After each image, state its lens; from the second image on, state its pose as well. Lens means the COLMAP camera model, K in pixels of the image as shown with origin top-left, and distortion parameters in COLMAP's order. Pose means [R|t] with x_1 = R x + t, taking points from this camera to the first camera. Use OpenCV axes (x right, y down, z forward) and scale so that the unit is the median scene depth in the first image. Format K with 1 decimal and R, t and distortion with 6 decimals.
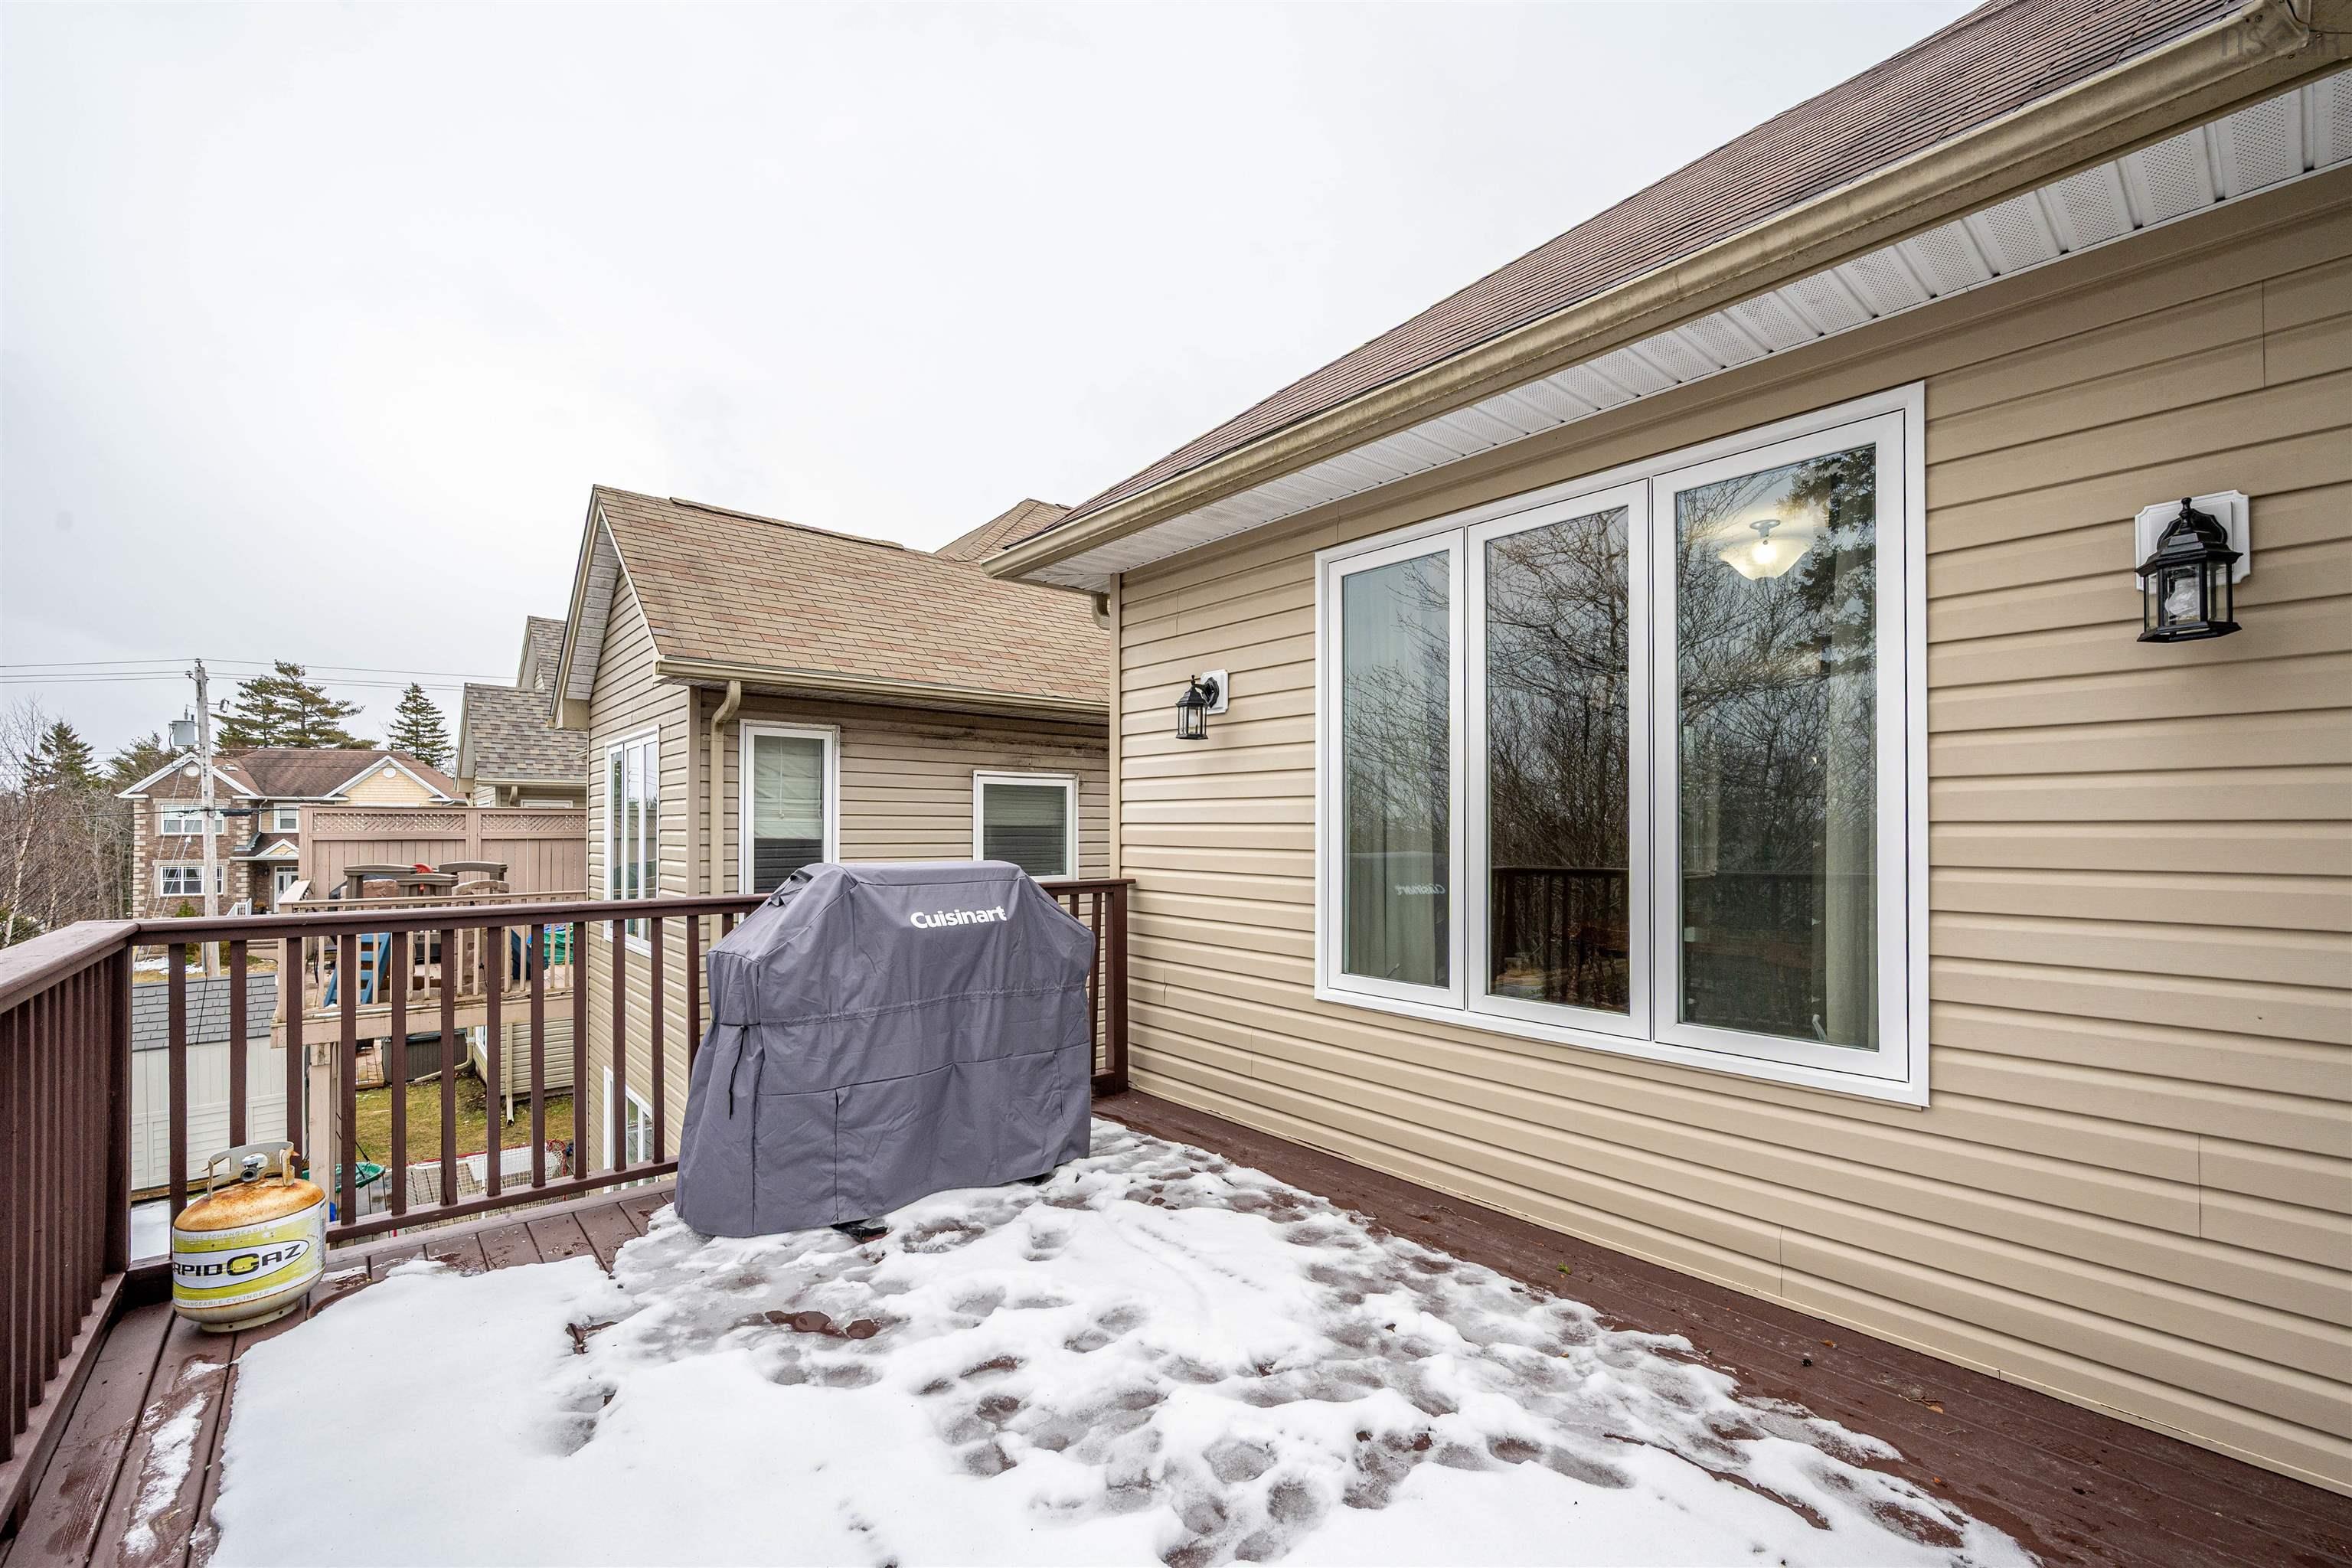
lens RADIAL K [[993.5, 0, 1174.5], [0, 993.5, 824.5], [0, 0, 1]] dist [-0.000420, -0.000086]
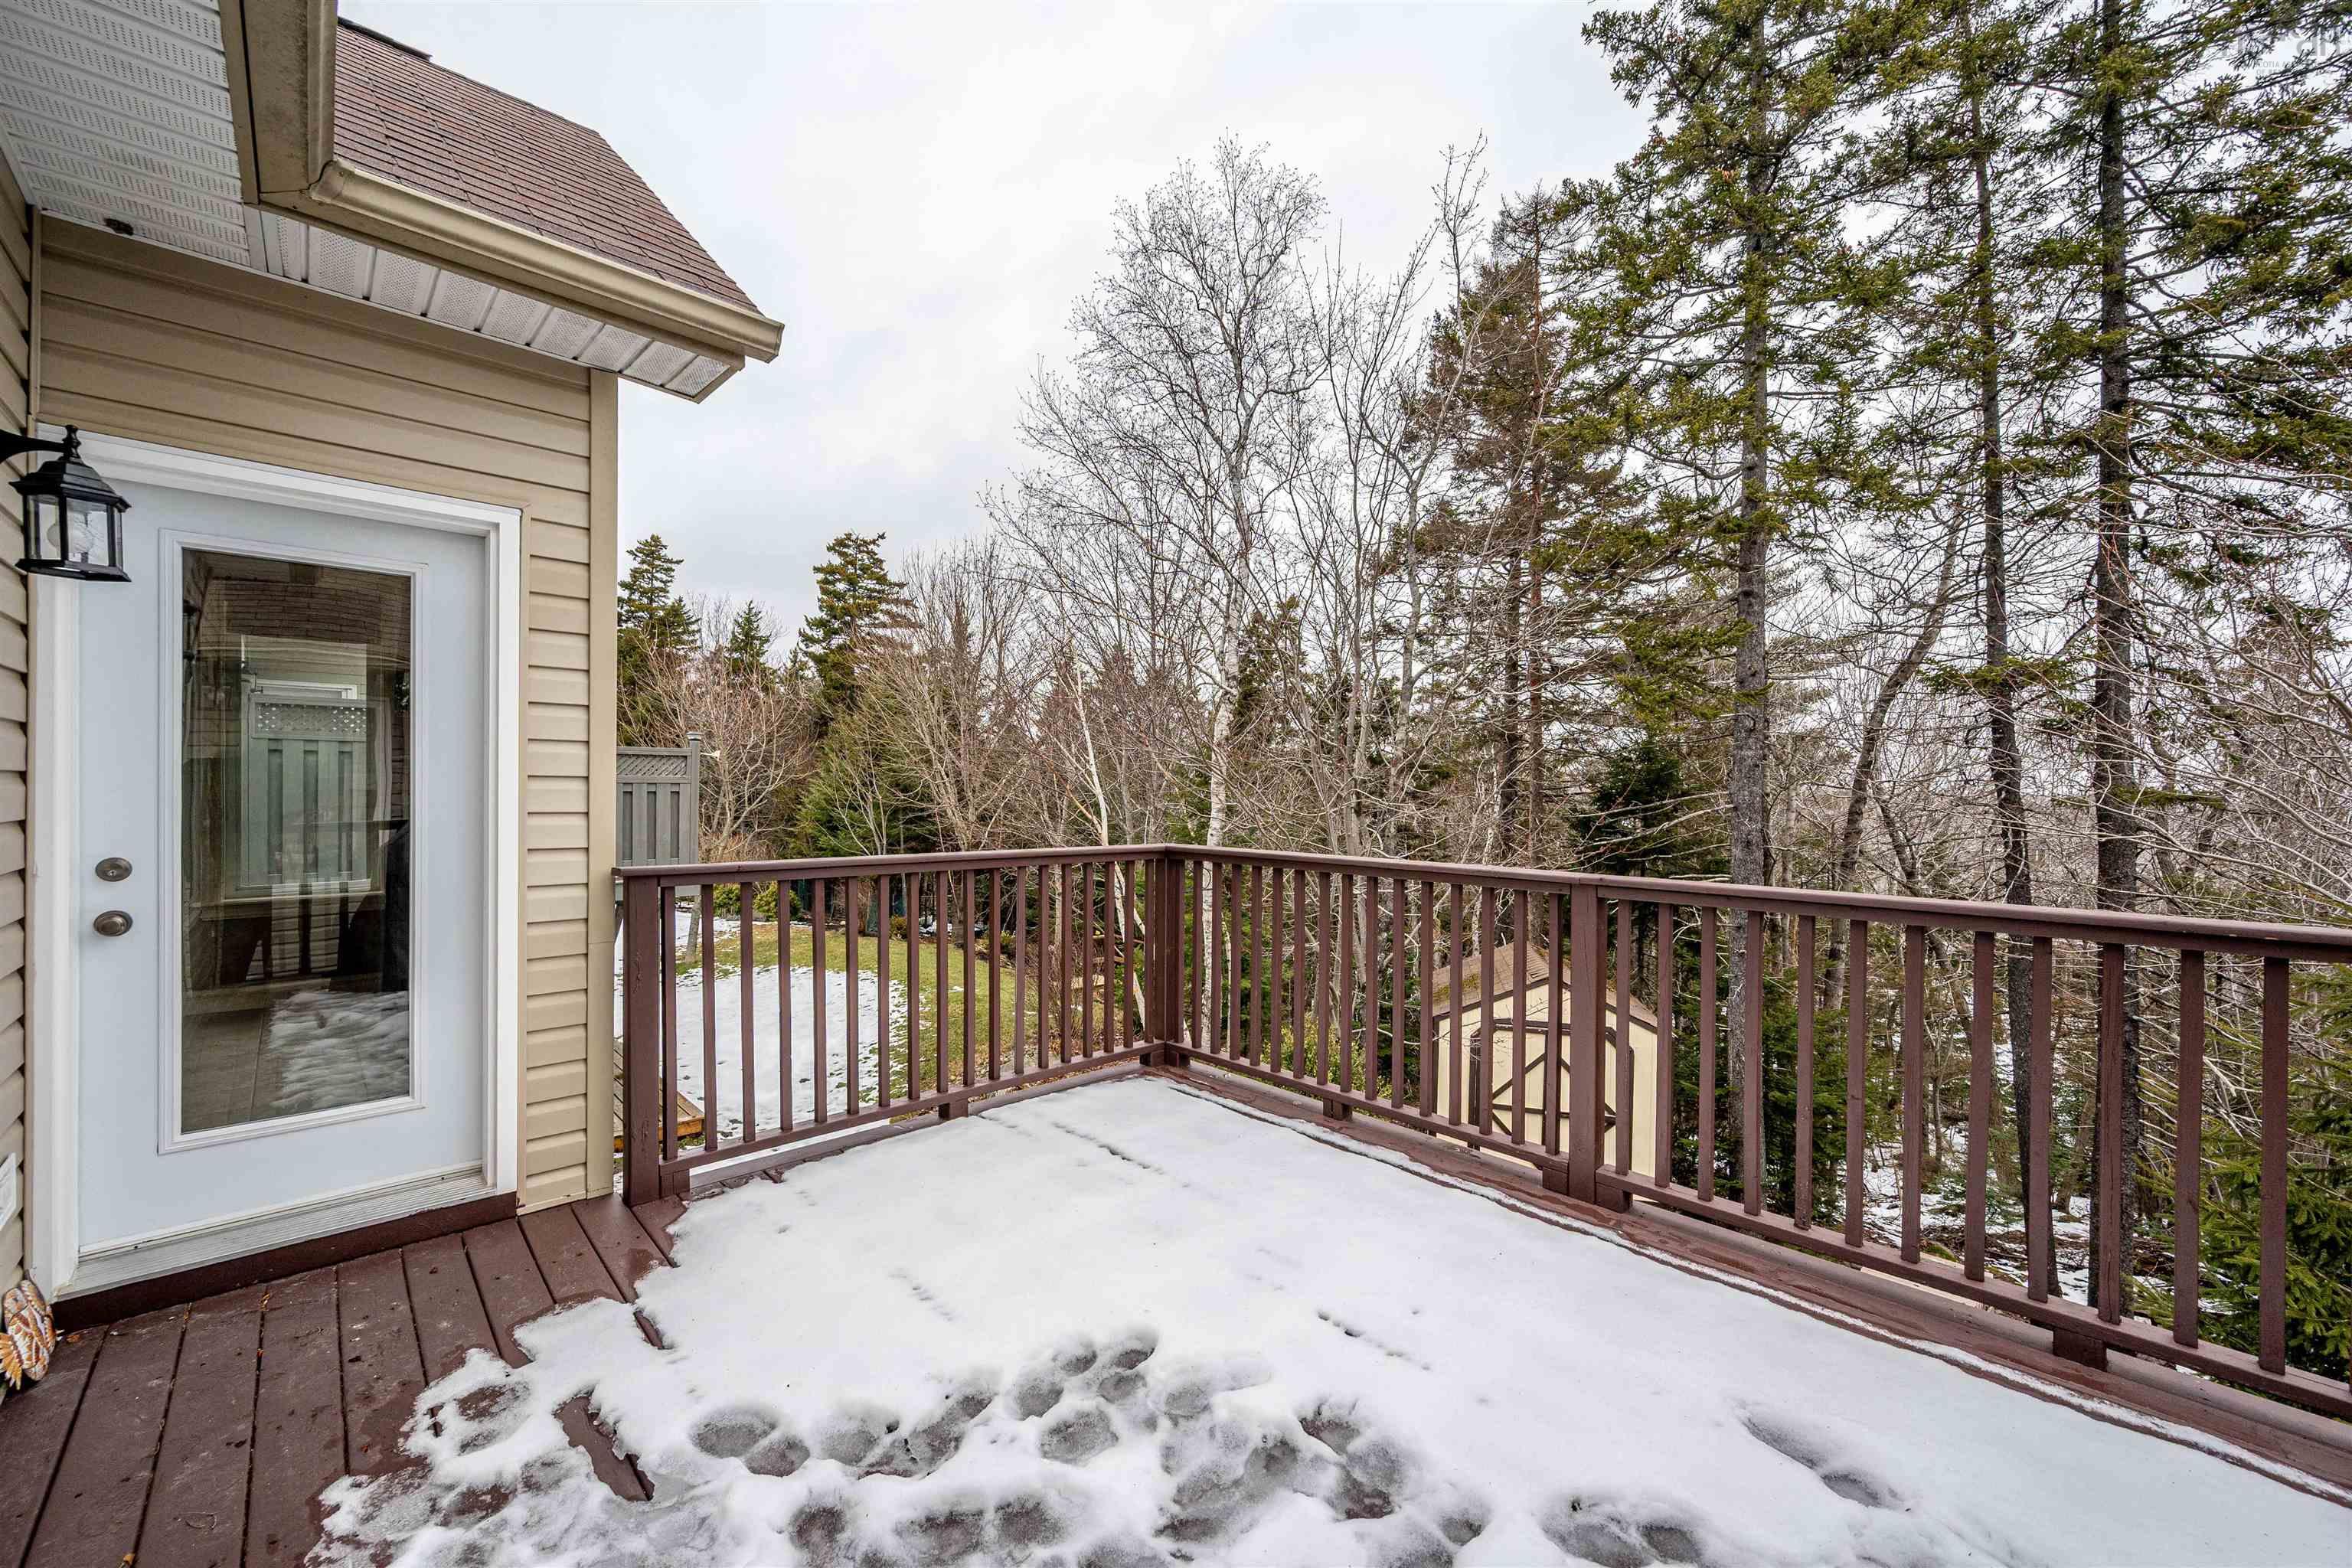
lens RADIAL K [[909.7, 0, 1175.4], [0, 909.7, 800.7], [0, 0, 1]] dist [-0.001215, 0.000151]
pose [[-0.998425, -0.010153, -0.055183, 0.022449], [-0.010776, 0.999881, 0.011010, 0.002493], [0.055065, 0.011587, -0.998416, 1.526596]]
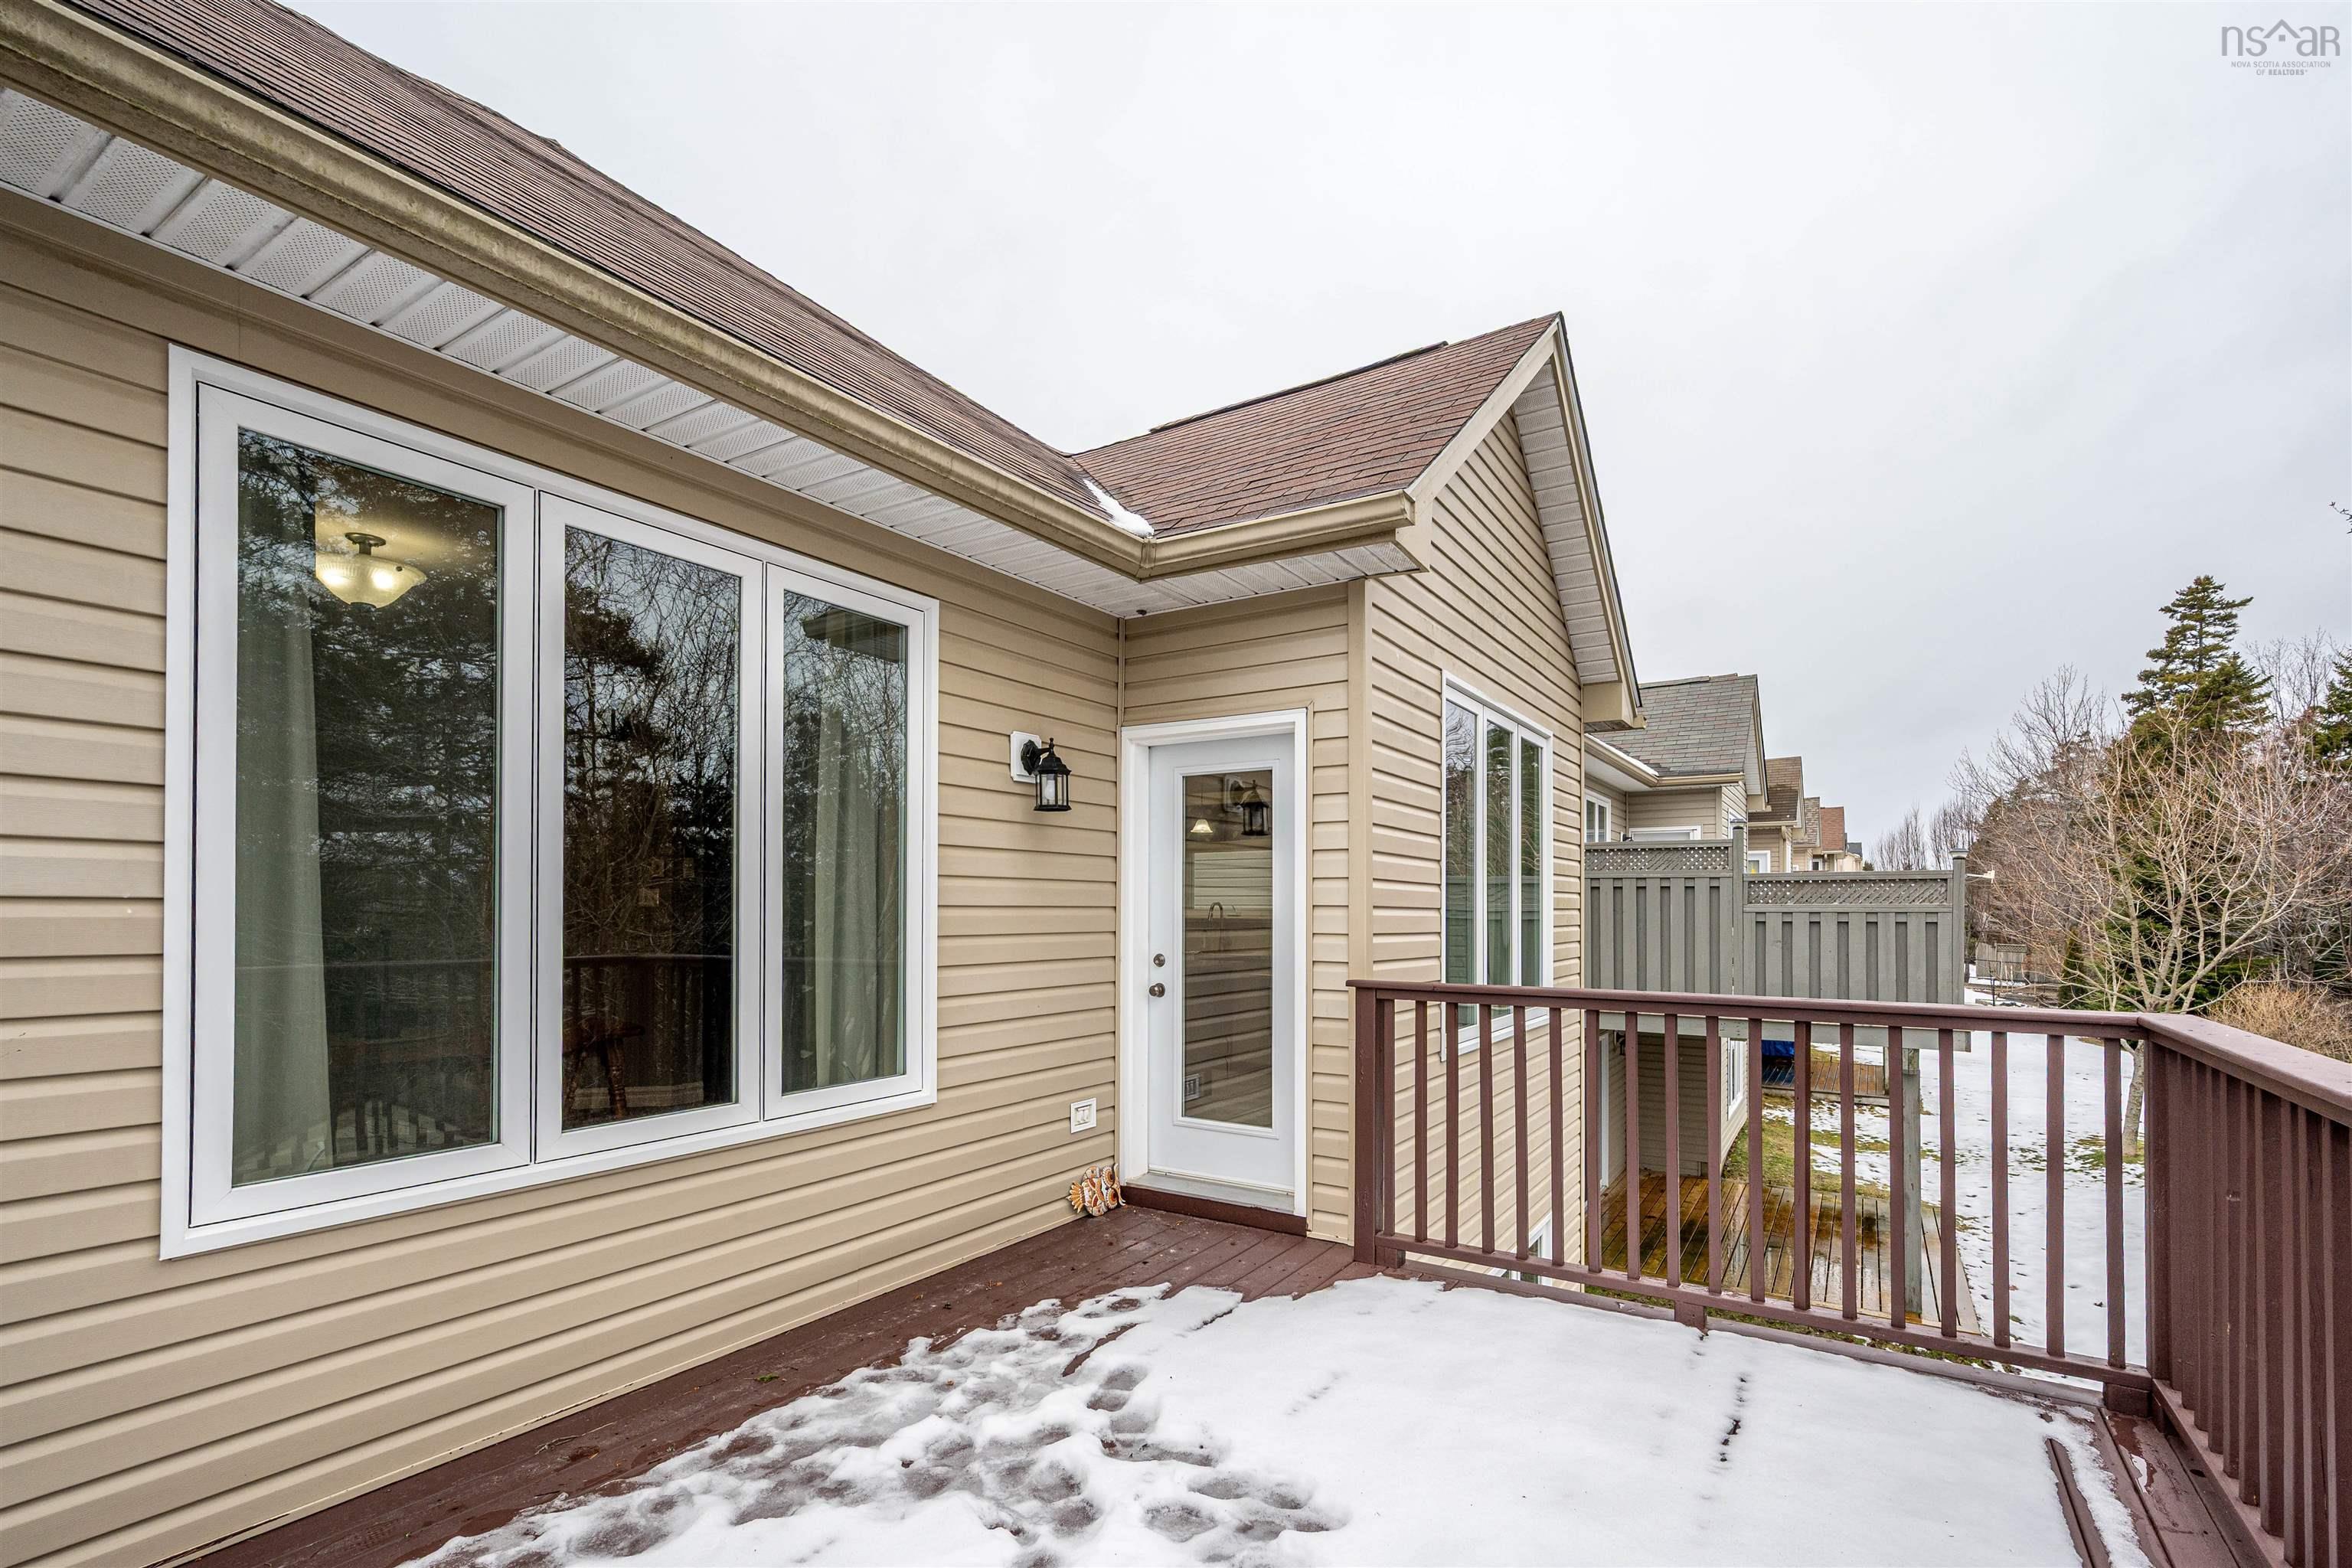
lens RADIAL K [[1044.9, 0, 1221.5], [0, 1044.9, 902.2], [0, 0, 1]] dist [-0.000285, -0.000014]
pose [[-0.313070, 0.005823, 0.949712, -0.796248], [-0.006033, 0.999949, -0.008120, 0.002524], [-0.949711, -0.008271, -0.313019, 1.053421]]
